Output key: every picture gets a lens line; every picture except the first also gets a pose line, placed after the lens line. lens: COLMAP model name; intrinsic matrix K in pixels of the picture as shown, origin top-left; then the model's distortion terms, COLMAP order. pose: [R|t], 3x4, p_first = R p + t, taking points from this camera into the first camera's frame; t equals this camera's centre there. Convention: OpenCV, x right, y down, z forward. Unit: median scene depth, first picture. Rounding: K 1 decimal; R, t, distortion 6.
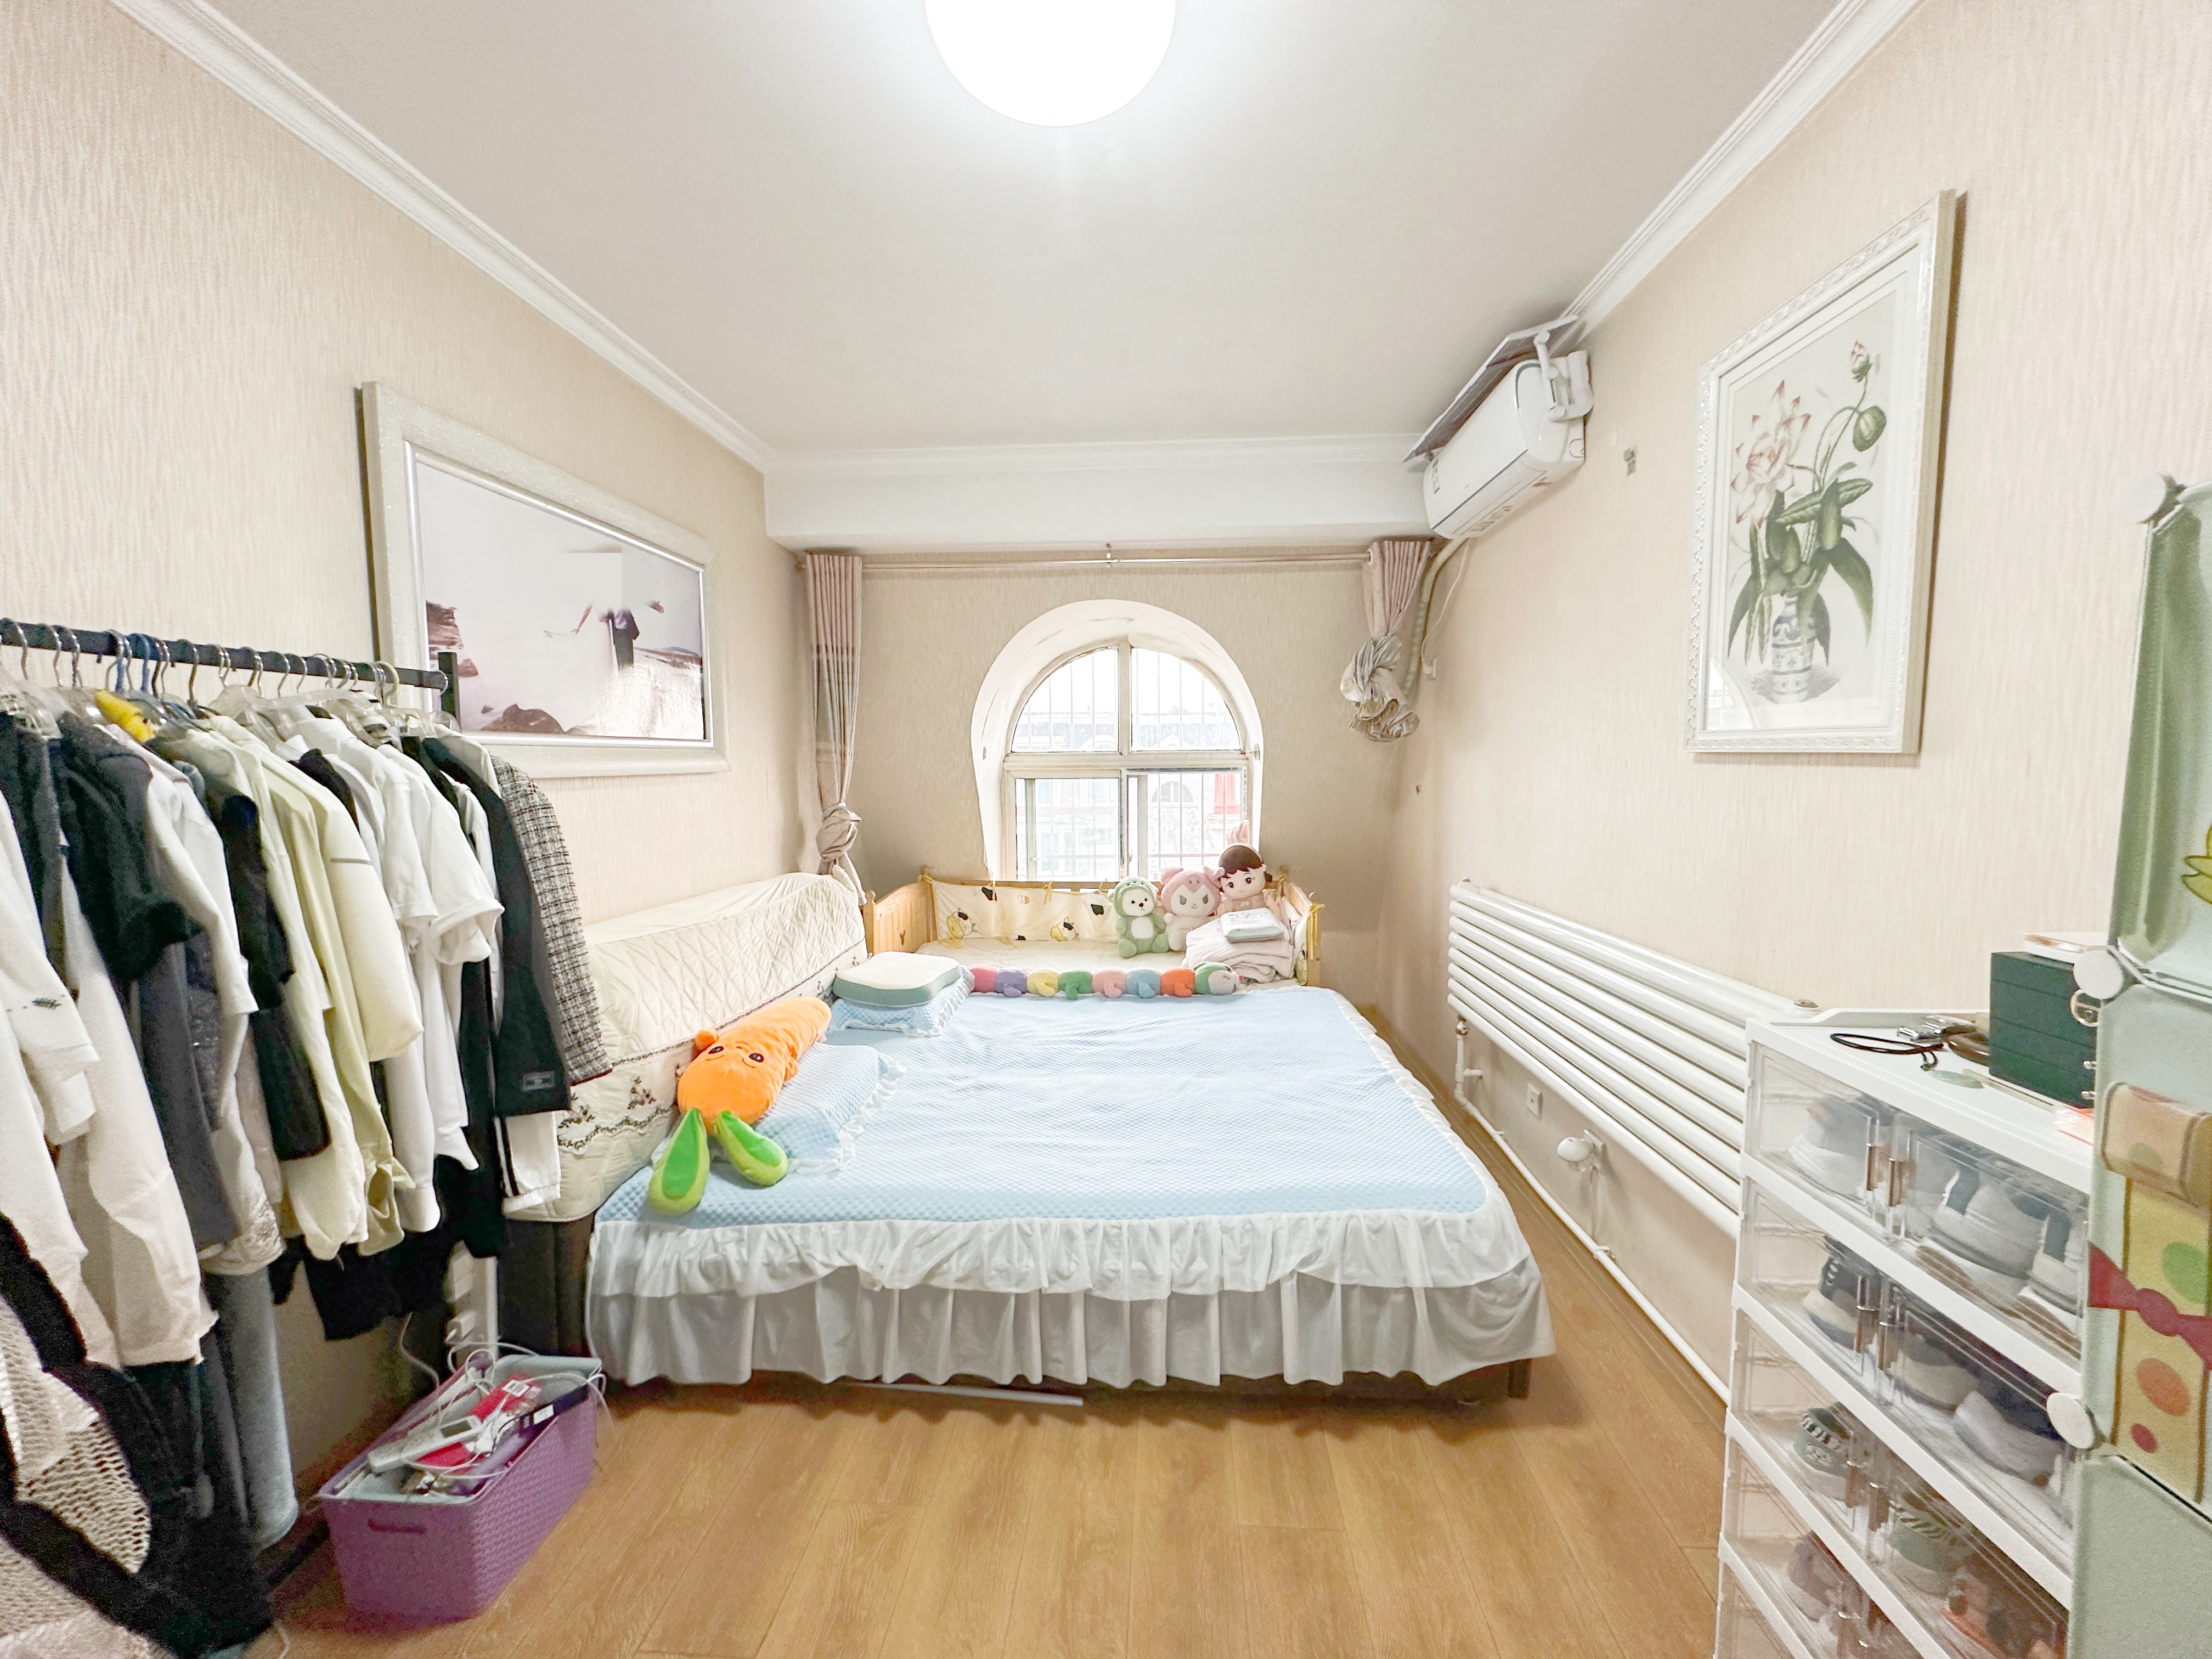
lens RADIAL K [[882.5, 0, 1106.0], [0, 882.5, 829.5], [0, 0, 1]] dist [-0.000833, -0.000016]
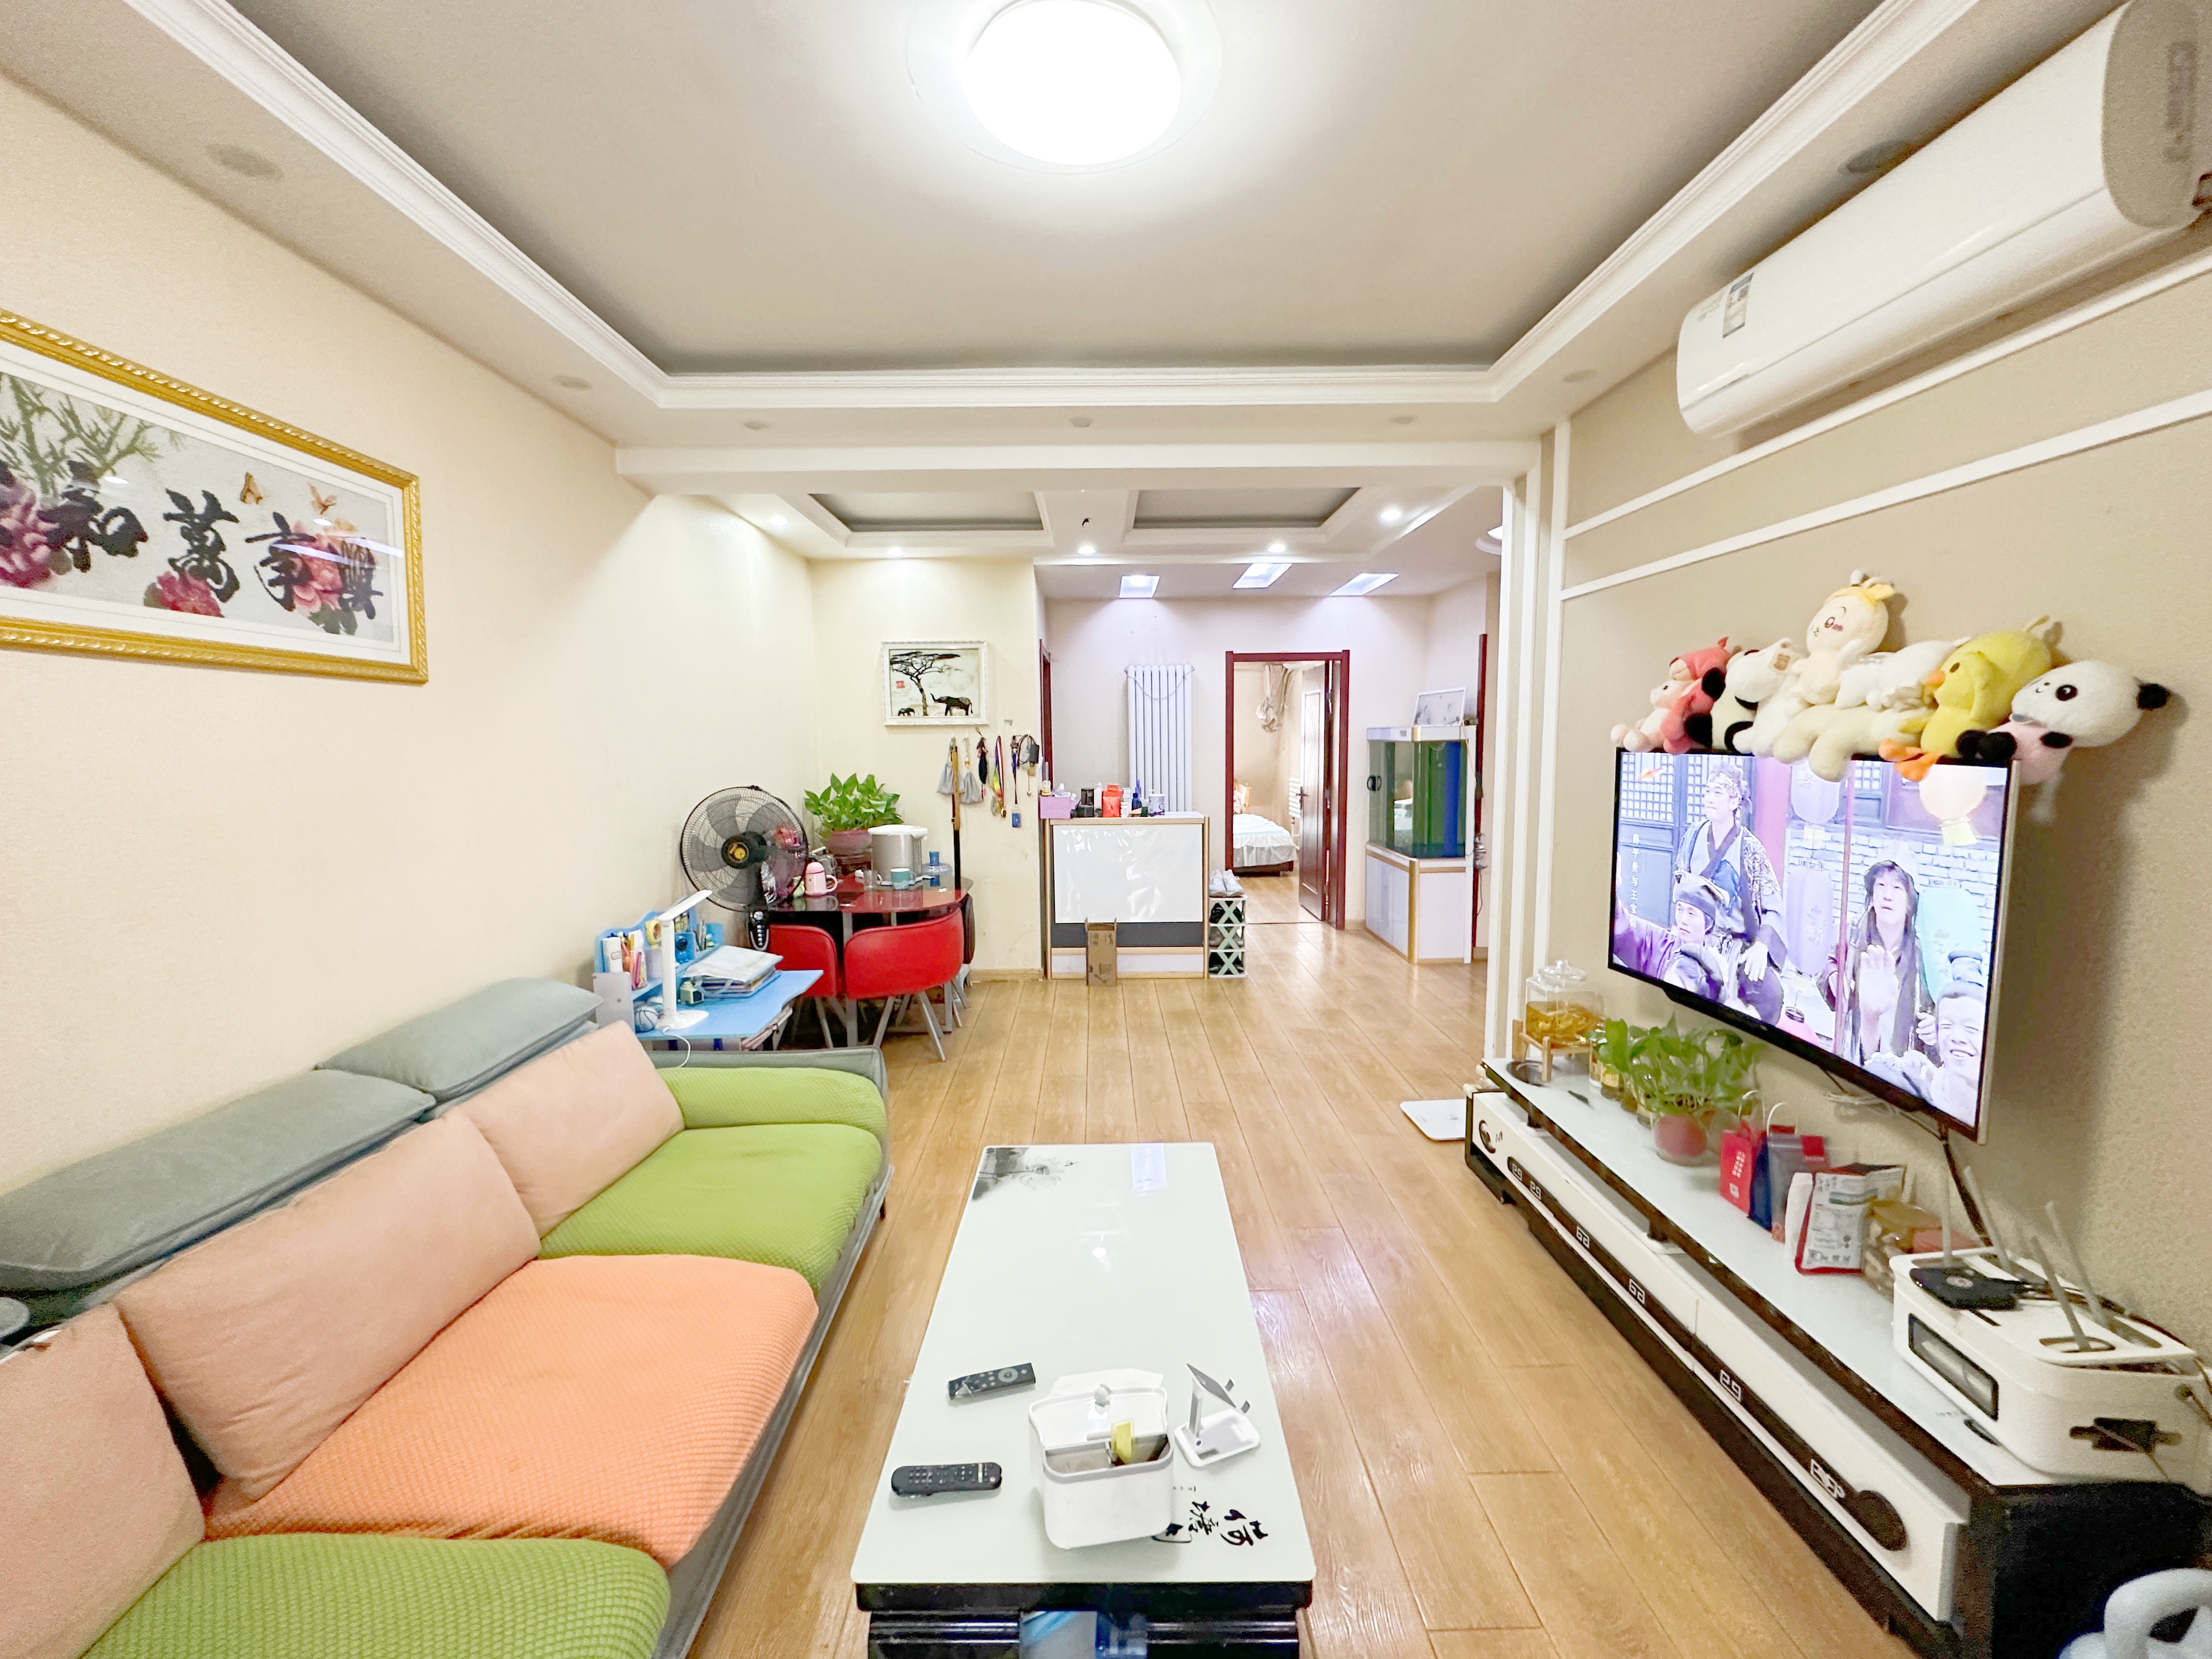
lens RADIAL K [[882.5, 0, 1106.0], [0, 882.5, 829.5], [0, 0, 1]] dist [-0.000833, -0.000016]
pose [[0.996595, -0.014432, 0.081179, -0.483279], [0.011621, 0.999320, 0.034993, 0.116058], [-0.081629, -0.033931, 0.996085, -1.923490]]
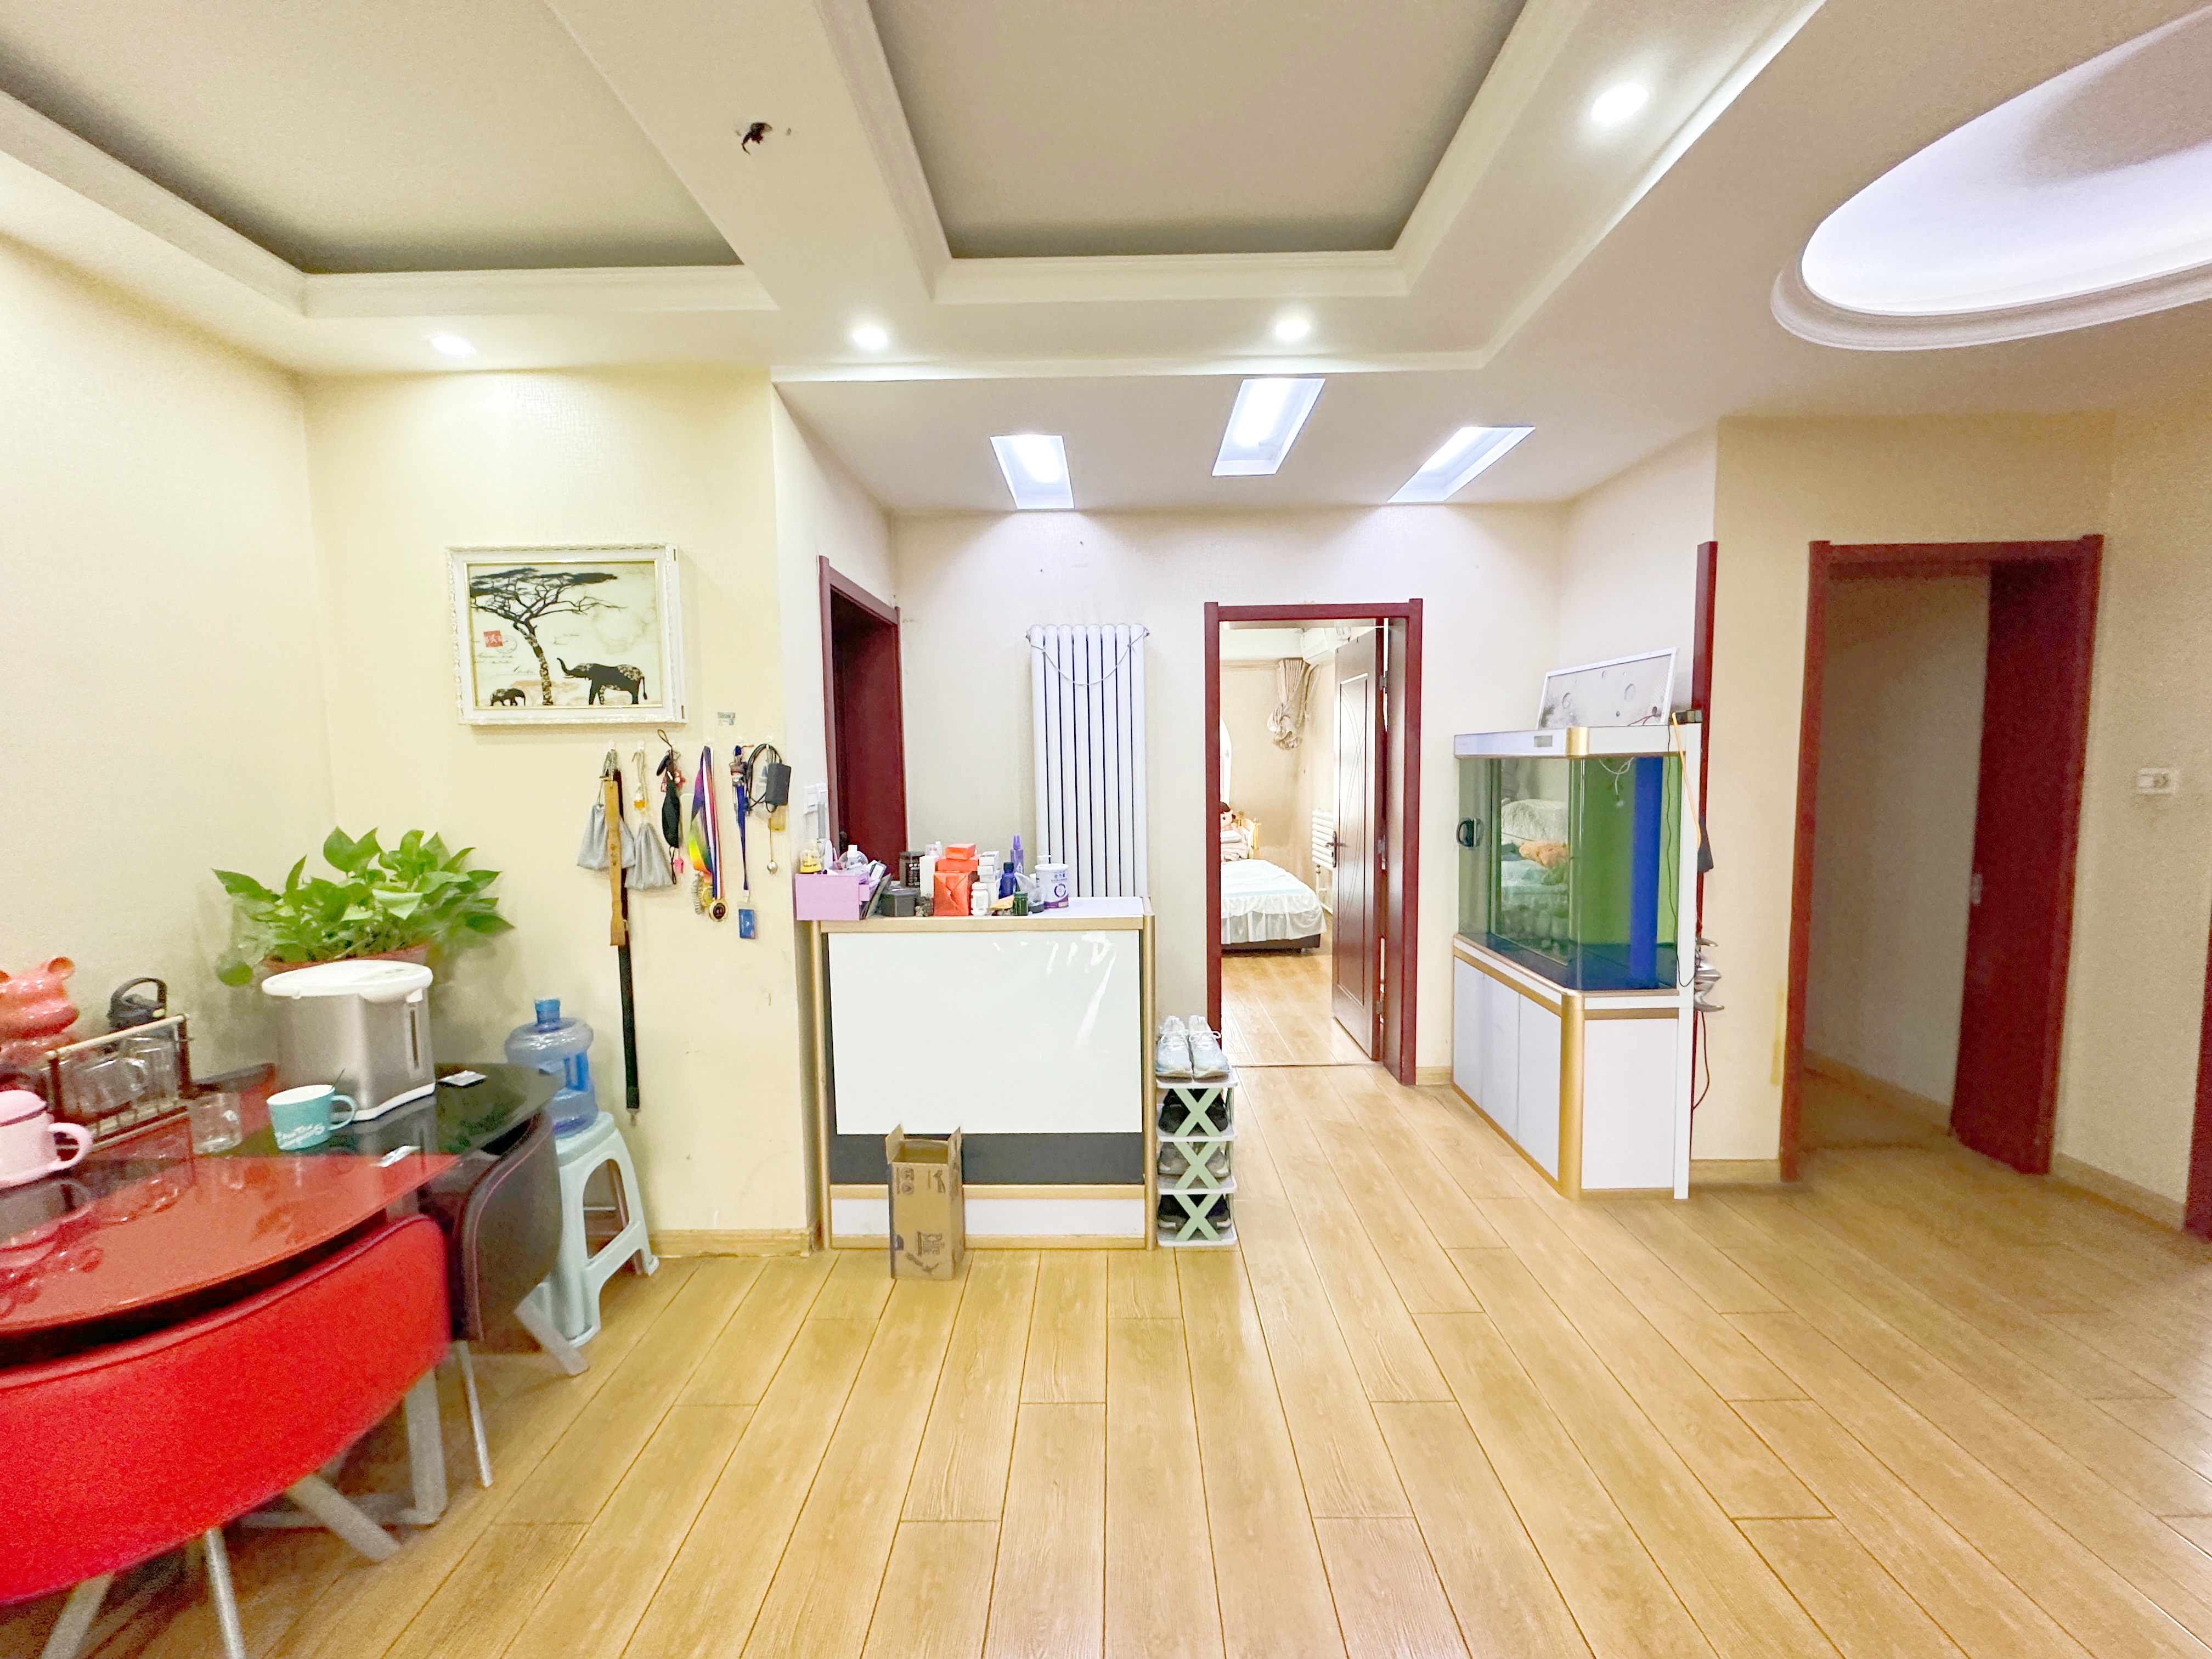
lens RADIAL K [[882.5, 0, 1106.0], [0, 882.5, 829.5], [0, 0, 1]] dist [-0.000833, -0.000016]
pose [[0.998017, -0.014066, 0.061354, -0.276691], [0.013546, 0.999869, 0.008893, 0.074415], [-0.061471, -0.008045, 0.998076, -1.185053]]
